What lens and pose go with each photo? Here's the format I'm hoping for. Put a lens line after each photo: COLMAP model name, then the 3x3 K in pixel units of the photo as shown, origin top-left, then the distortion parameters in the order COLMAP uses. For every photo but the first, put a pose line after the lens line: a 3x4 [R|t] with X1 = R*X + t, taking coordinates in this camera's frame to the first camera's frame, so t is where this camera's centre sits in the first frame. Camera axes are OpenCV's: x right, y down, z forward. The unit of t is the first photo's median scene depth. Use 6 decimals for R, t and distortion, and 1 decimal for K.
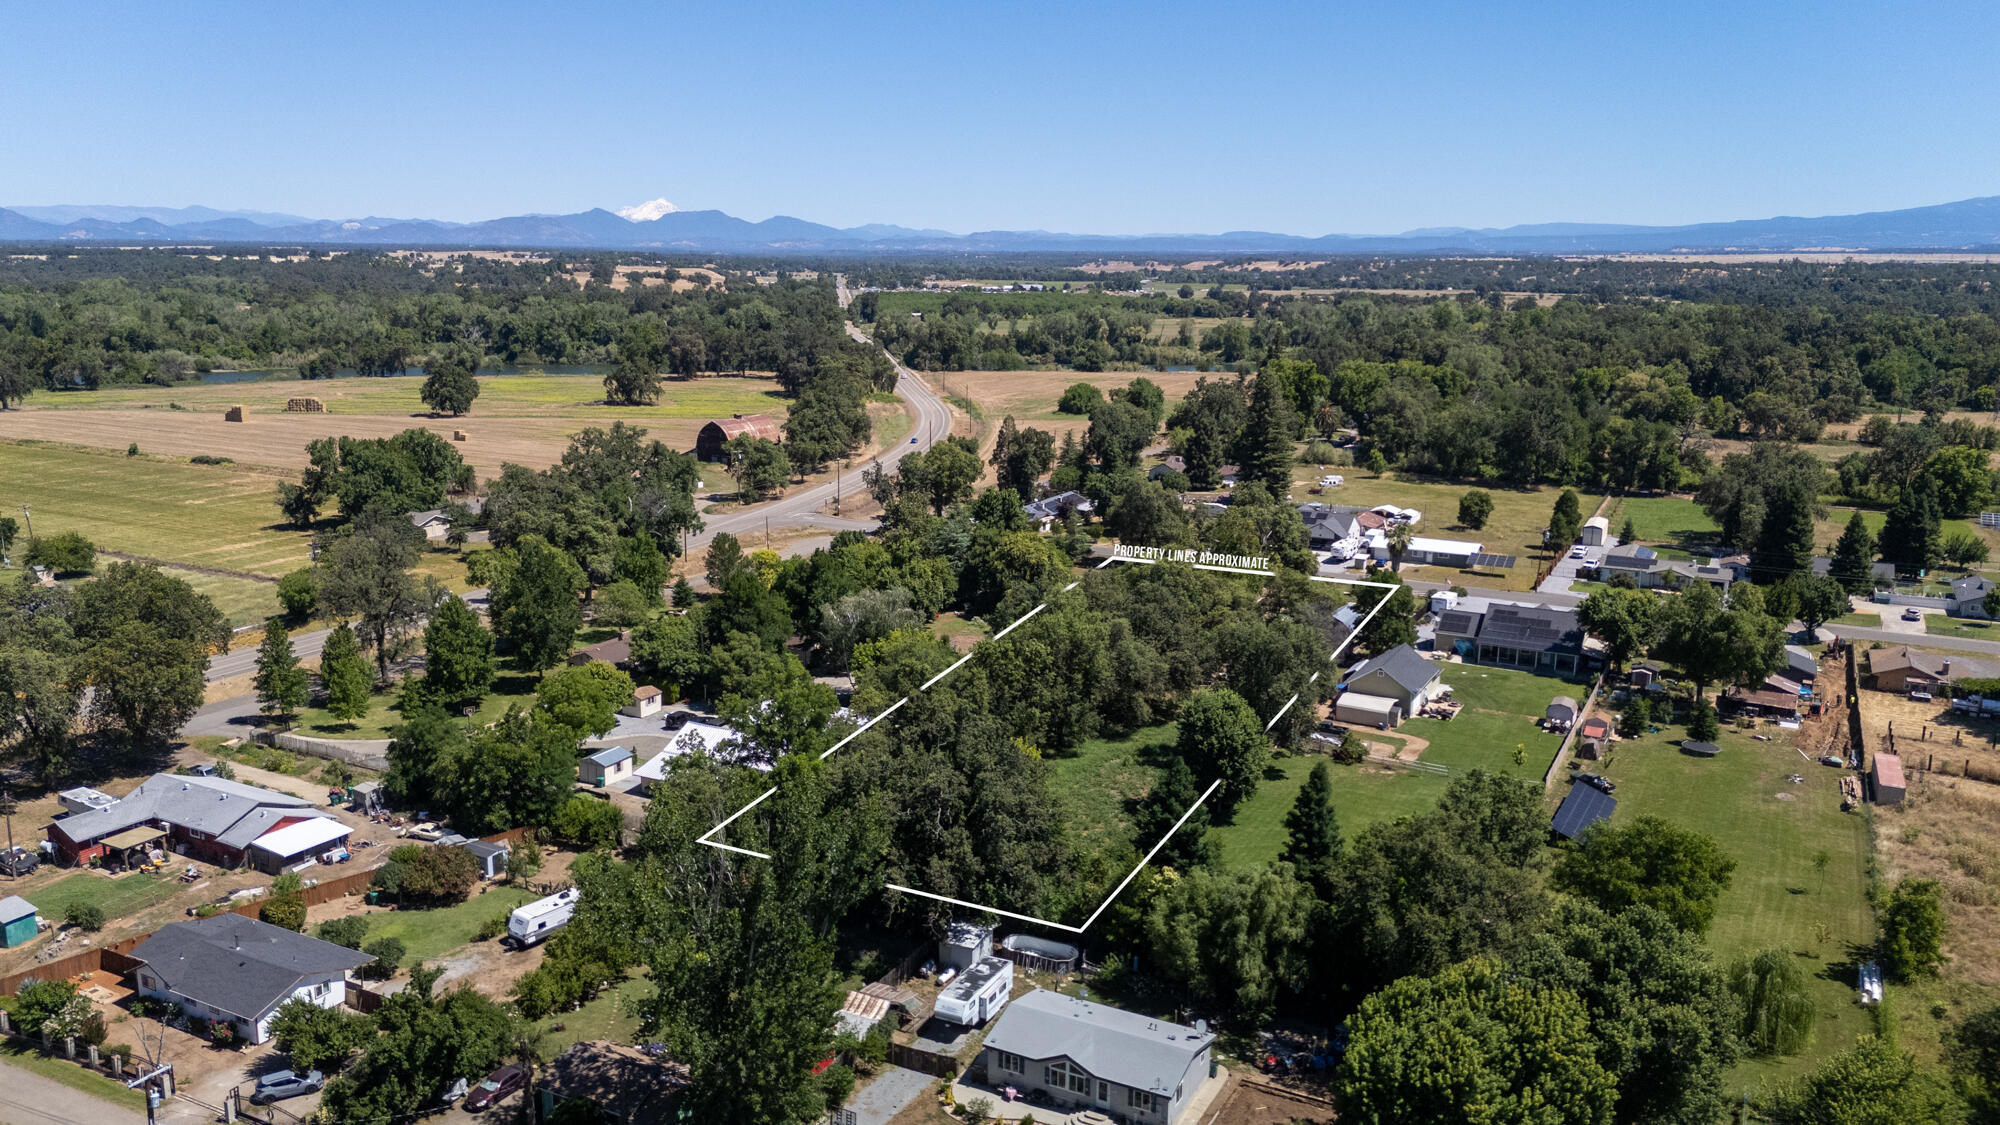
lens RADIAL K [[1436.0, 0, 1000.0], [0, 1436.0, 562.5], [0, 0, 1]] dist [0.100257, -0.105608]
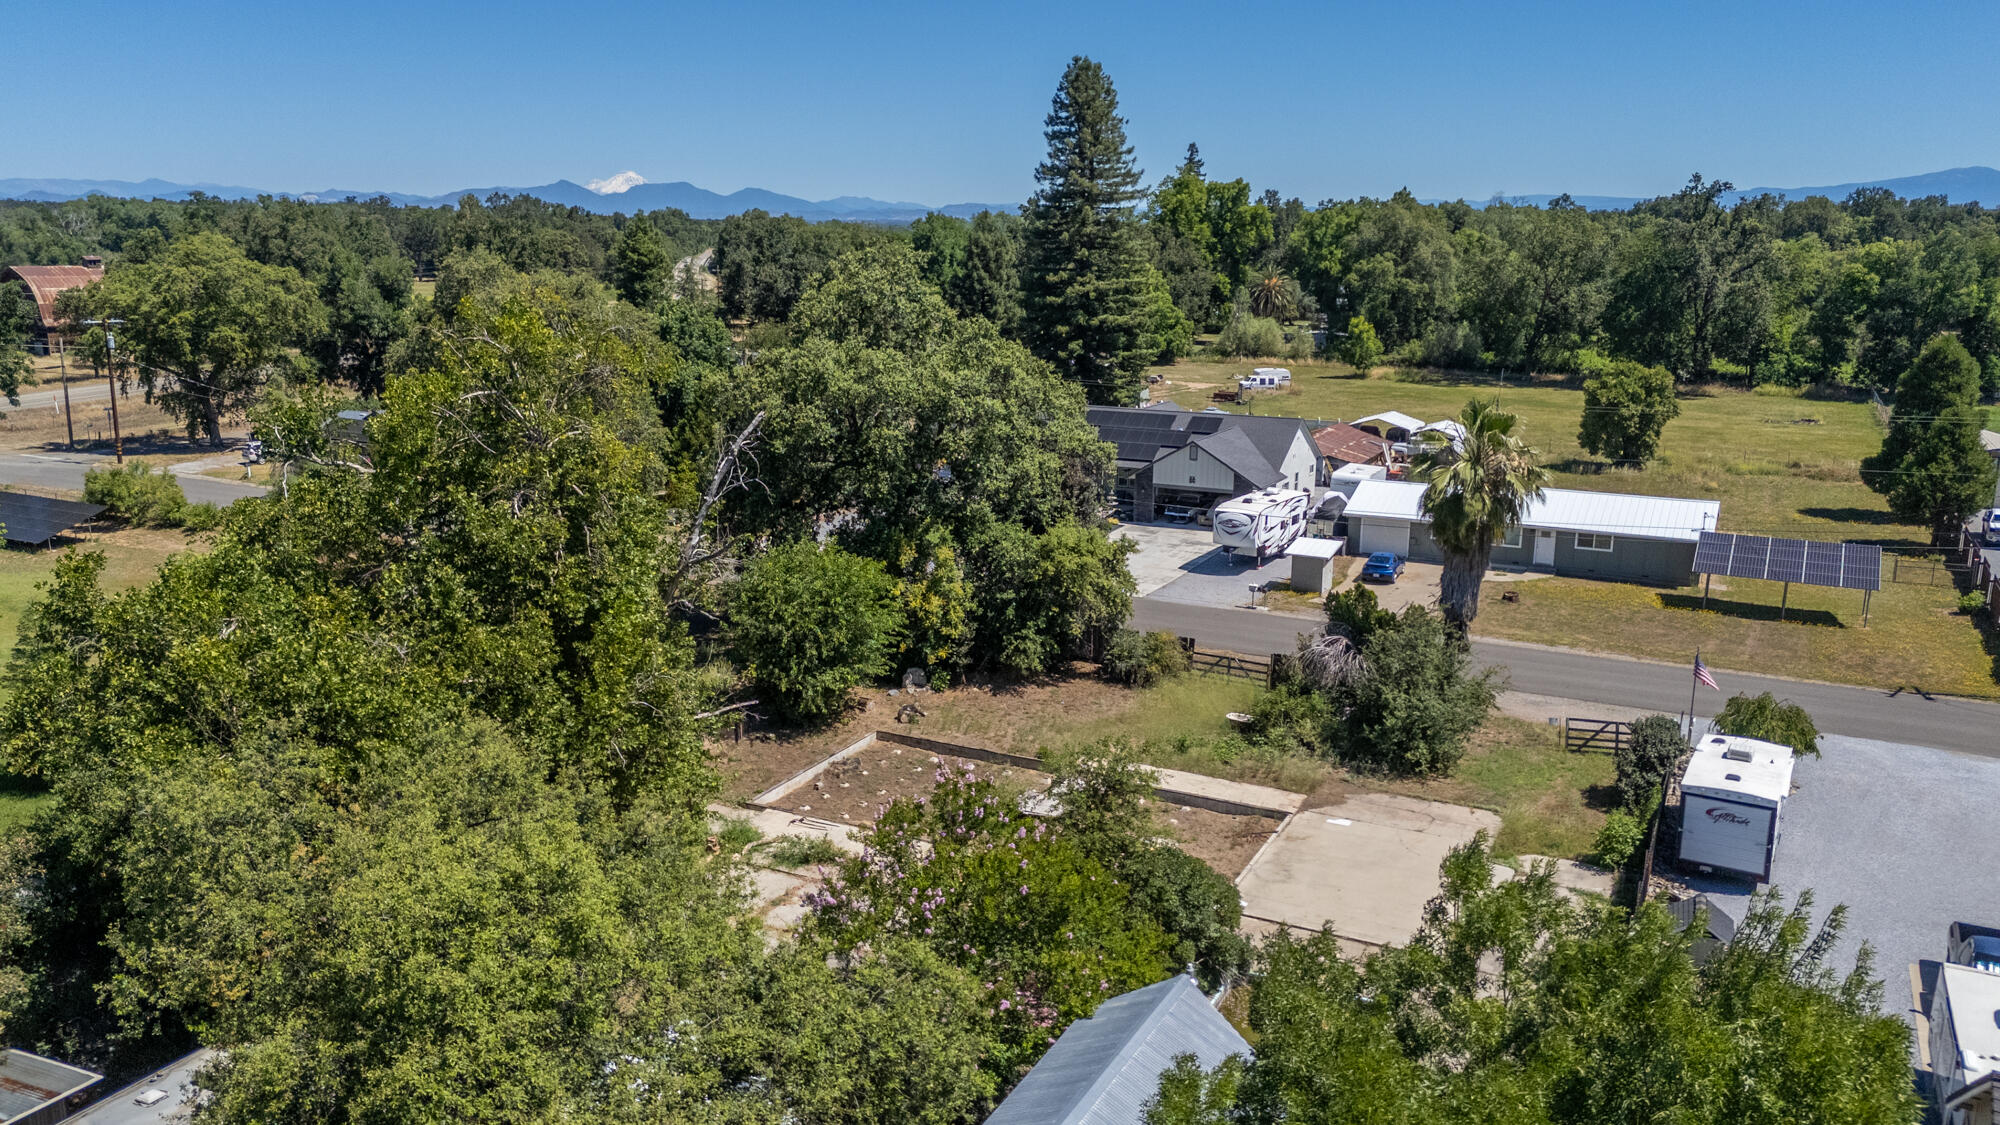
lens RADIAL K [[1436.0, 0, 1000.0], [0, 1436.0, 562.5], [0, 0, 1]] dist [0.100257, -0.105608]
pose [[0.999894, -0.006676, 0.012939, 0.160836], [0.006470, 0.999852, 0.015919, -0.005420], [-0.013043, -0.015833, 0.999790, 0.624313]]
